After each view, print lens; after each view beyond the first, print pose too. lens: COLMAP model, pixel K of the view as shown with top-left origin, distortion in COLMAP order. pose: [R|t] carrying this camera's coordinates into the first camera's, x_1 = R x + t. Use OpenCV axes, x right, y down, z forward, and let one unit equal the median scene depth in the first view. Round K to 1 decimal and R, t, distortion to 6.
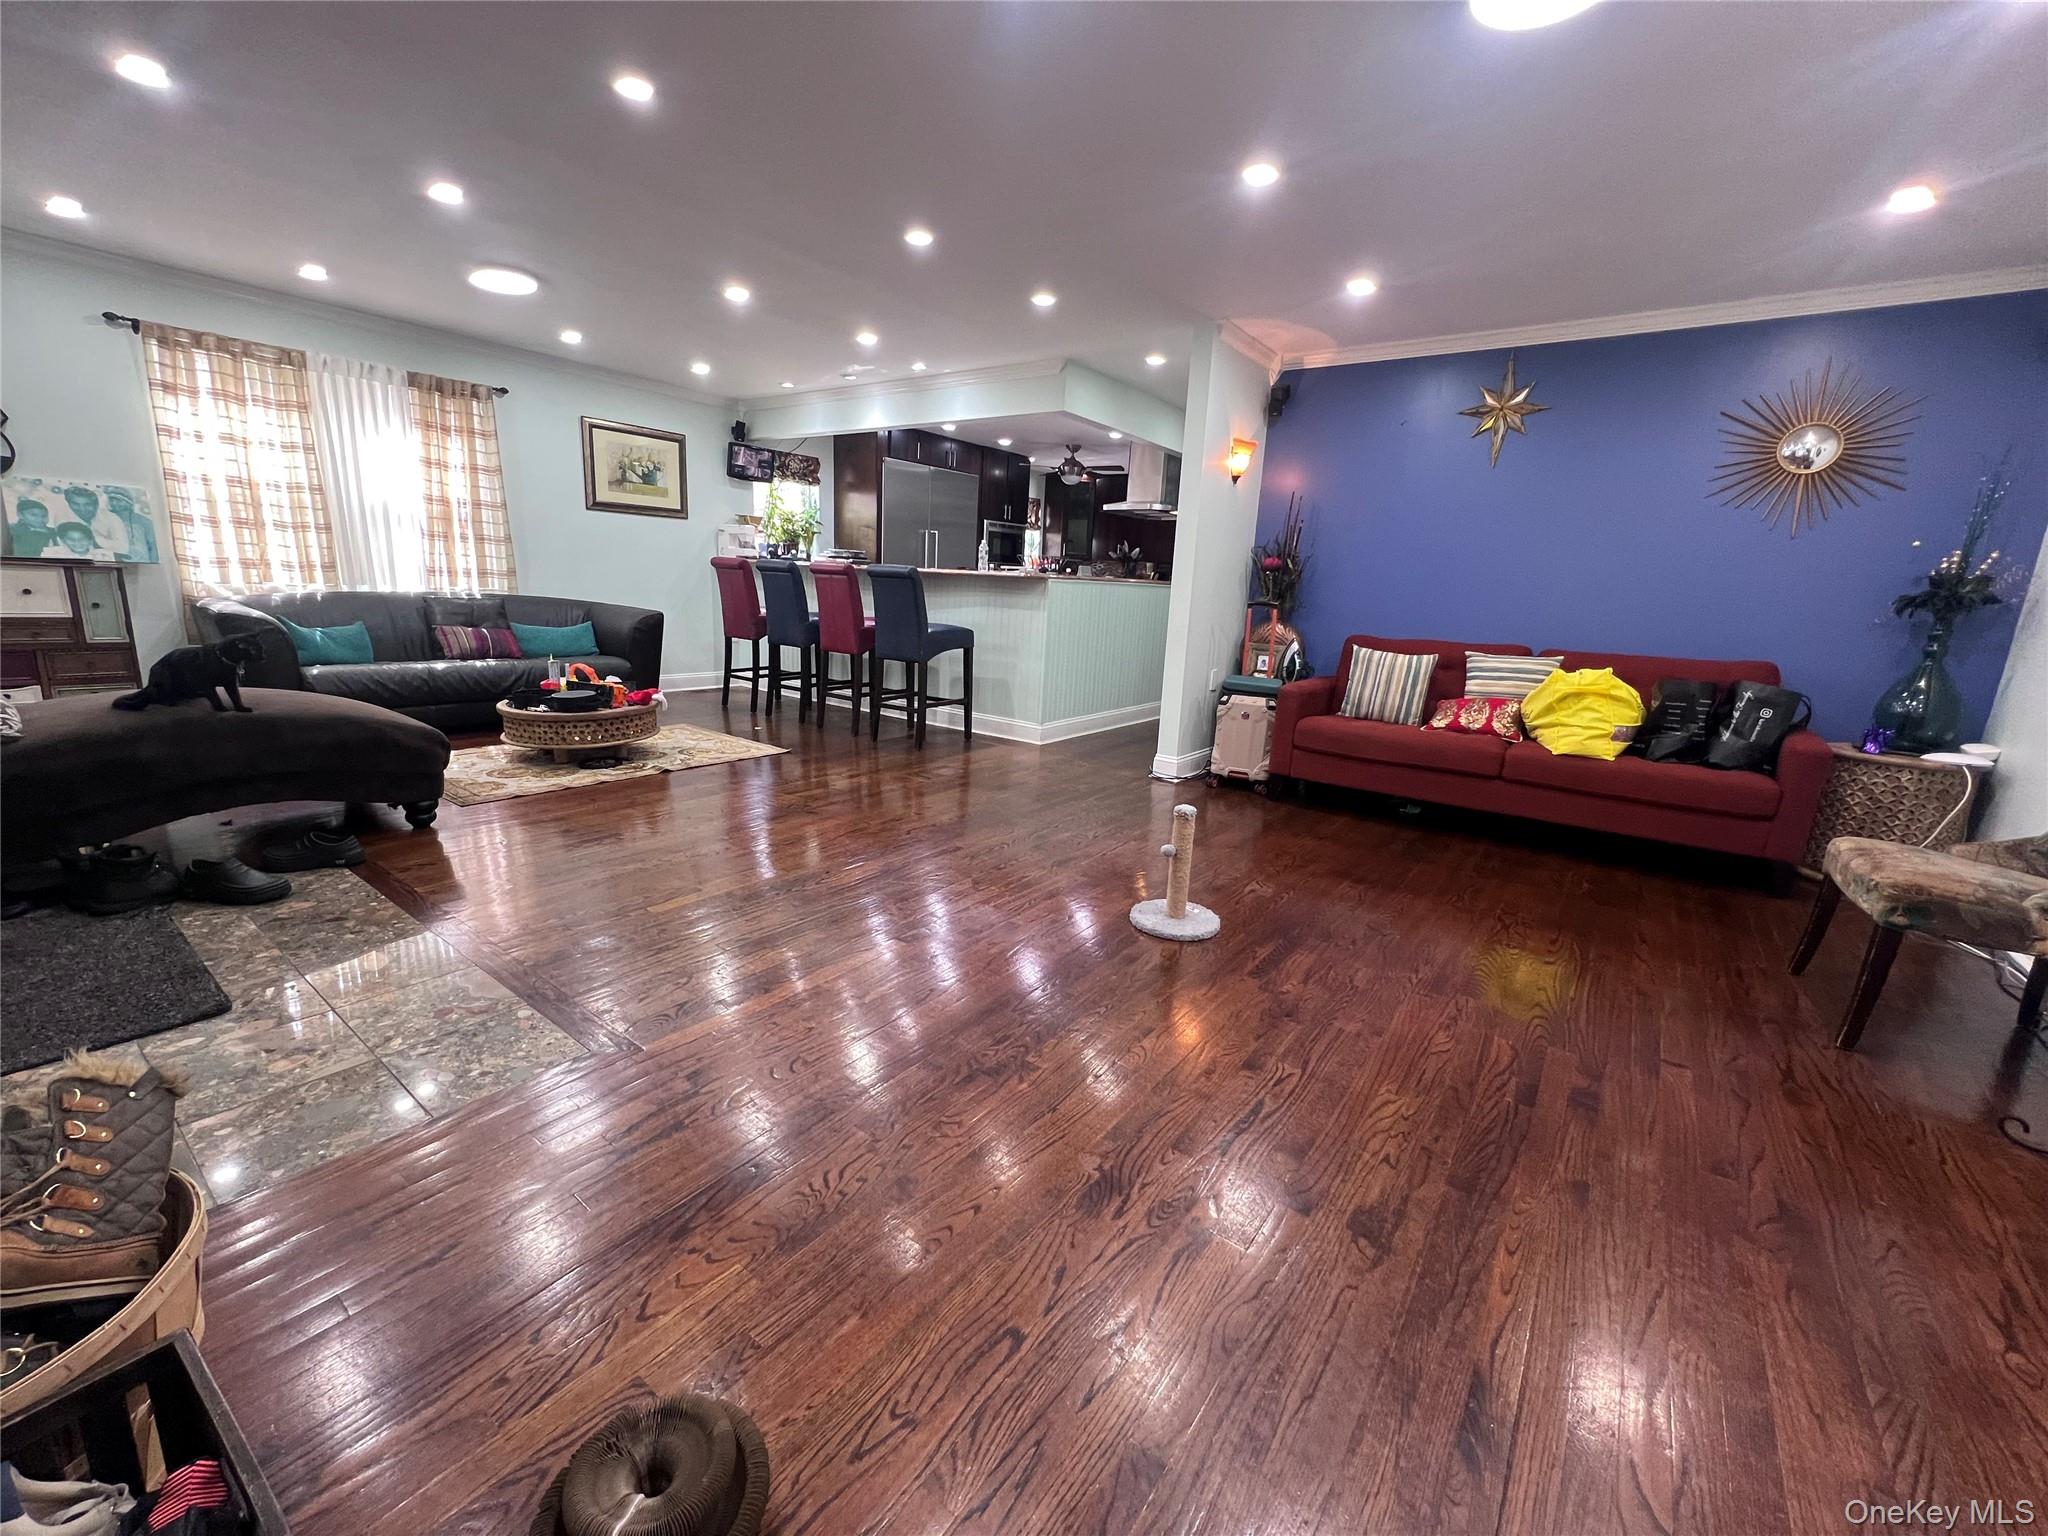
lens RADIAL K [[817.1, 0, 1019.7], [0, 817.1, 769.0], [0, 0, 1]] dist [-0.002813, 0.000904]
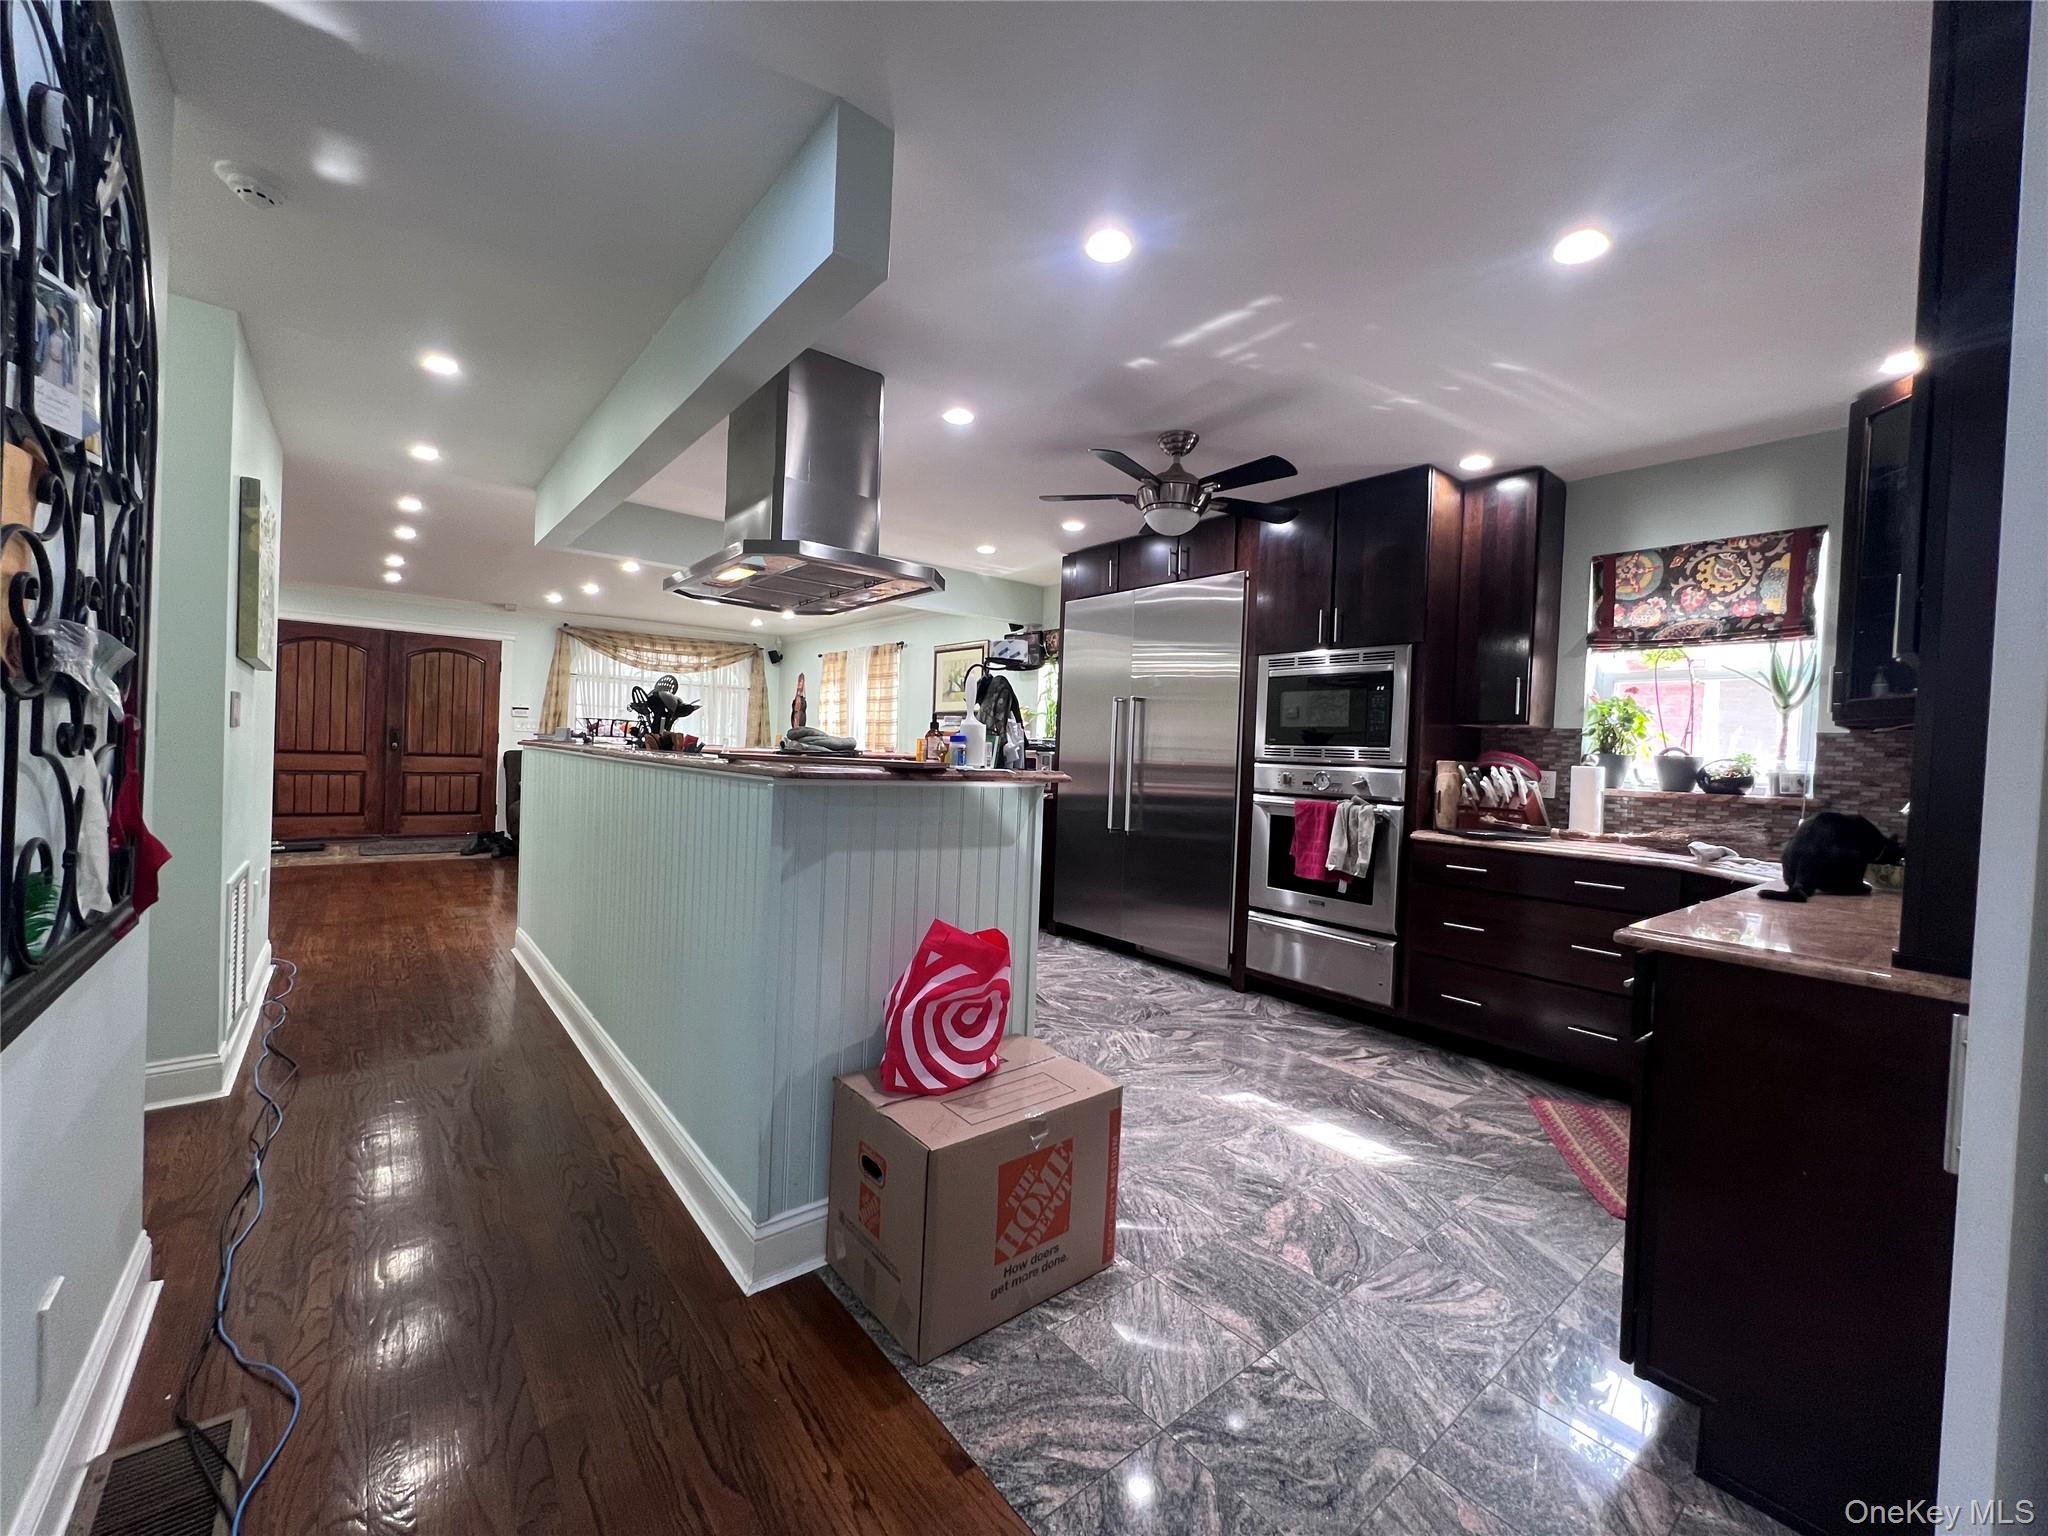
lens RADIAL K [[817.1, 0, 1025.9], [0, 817.1, 764.4], [0, 0, 1]] dist [-0.002813, 0.000904]
pose [[-0.237043, -0.042639, -0.970563, 0.481098], [-0.271155, 0.962238, 0.023952, -0.253097], [0.932891, 0.268851, -0.239654, 1.138977]]
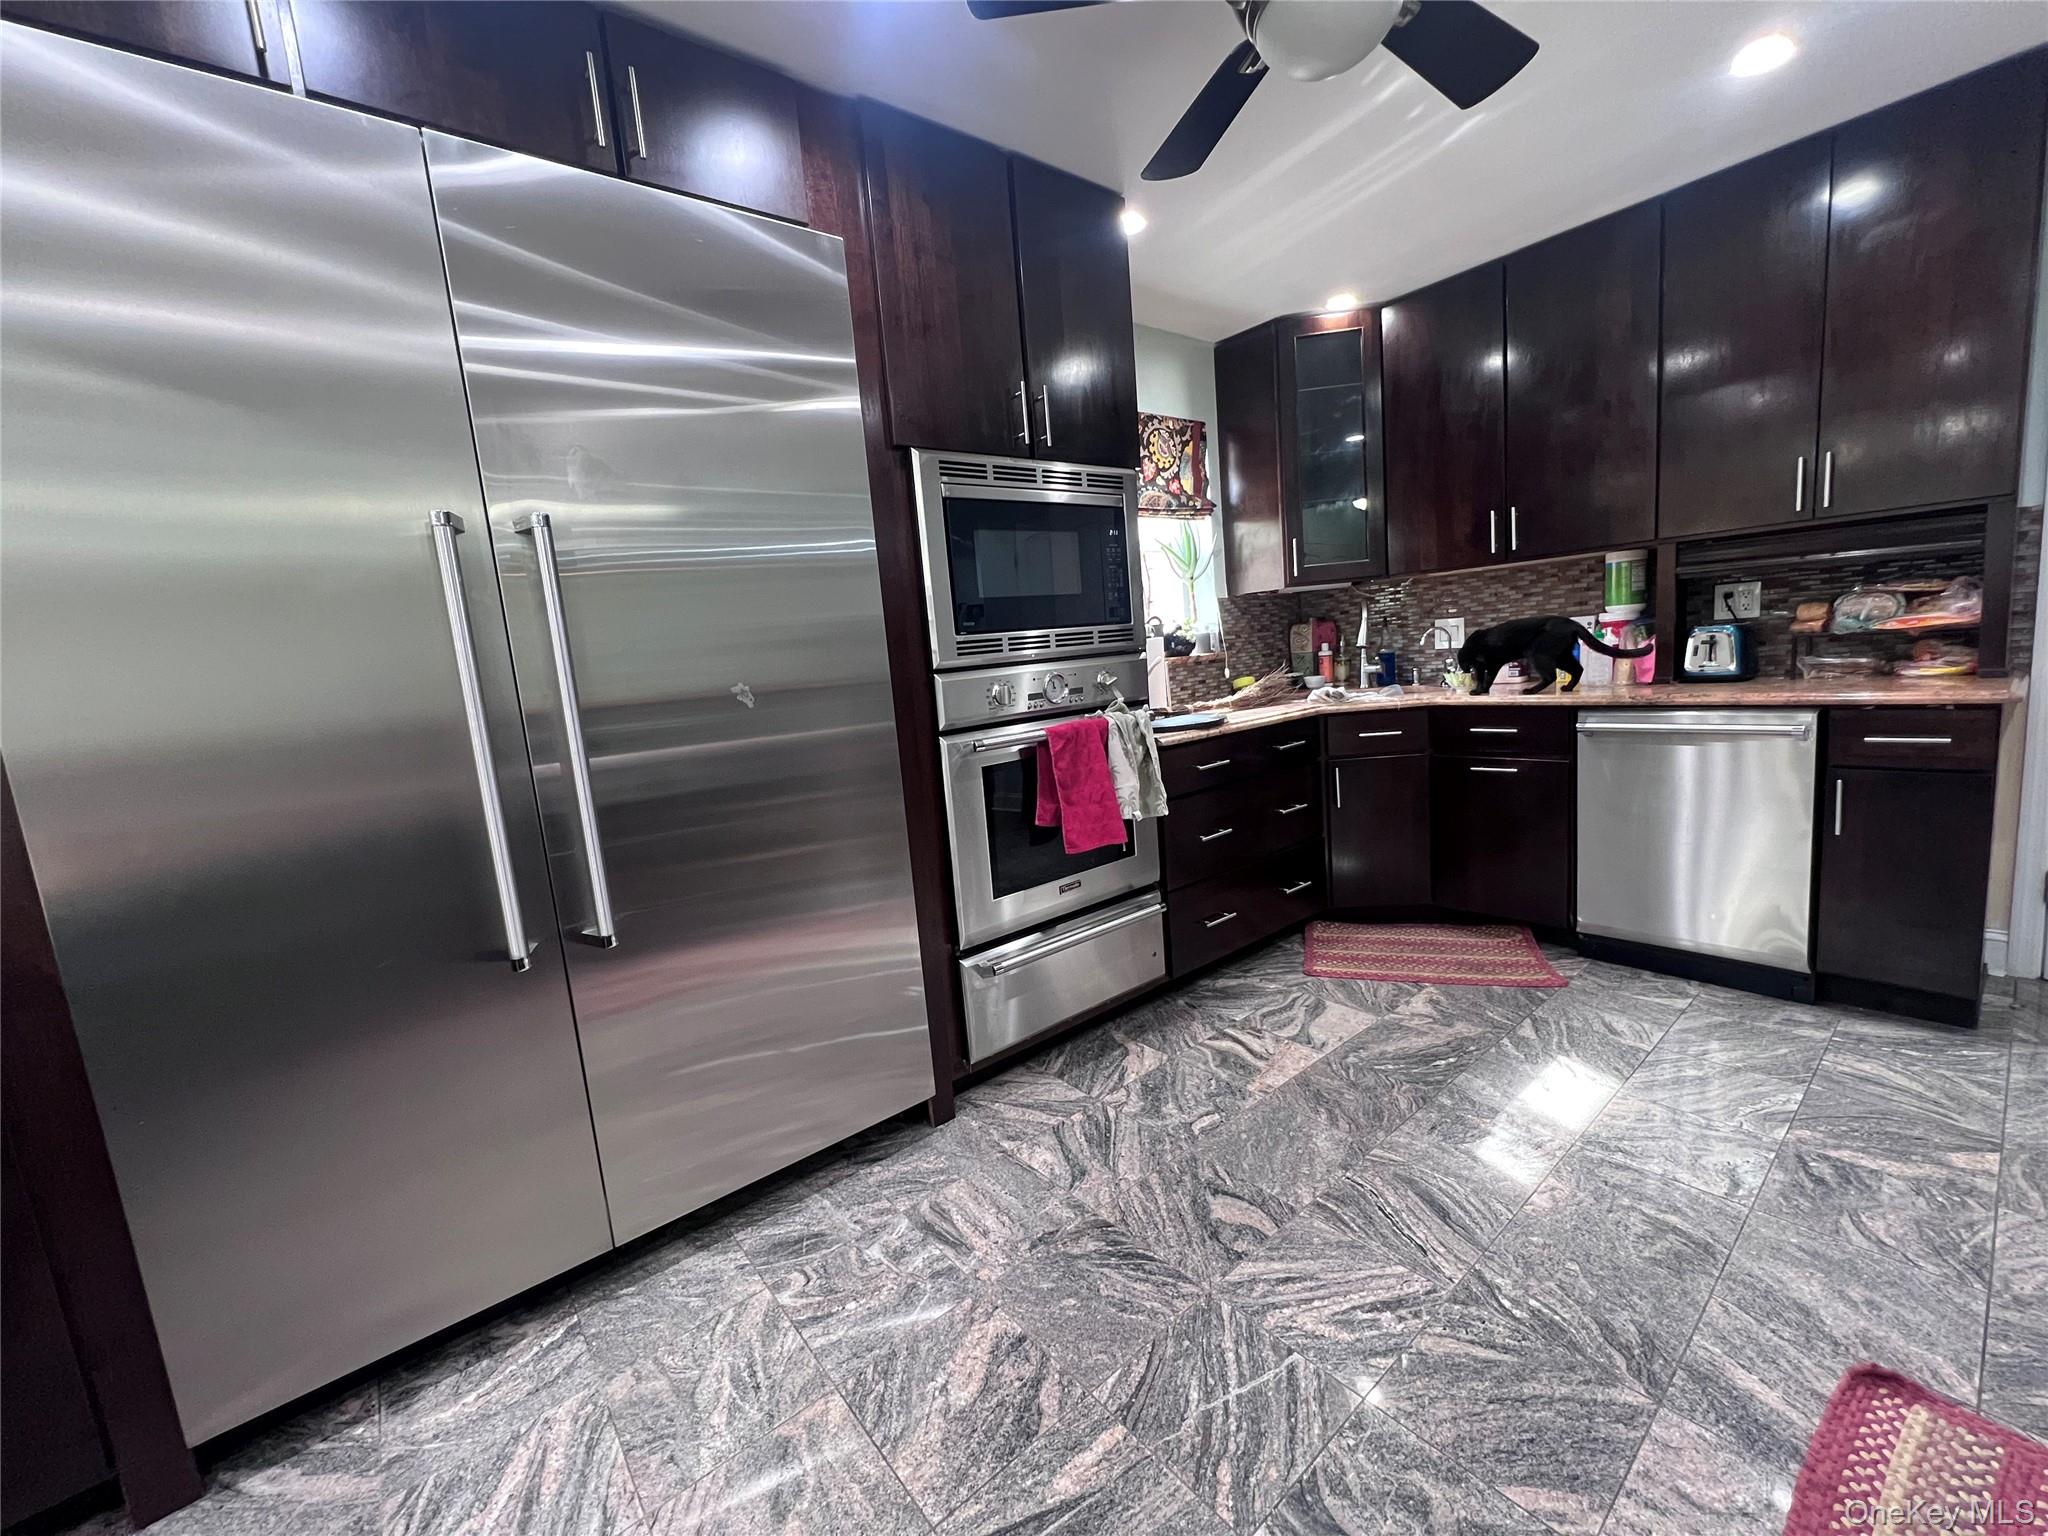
lens RADIAL K [[817.1, 0, 1025.3], [0, 817.1, 766.7], [0, 0, 1]] dist [-0.002813, 0.000904]
pose [[0.960442, -0.098104, -0.260627, 0.038309], [0.076161, 0.992747, -0.093021, -0.226813], [0.267863, 0.069492, 0.960948, 0.916123]]
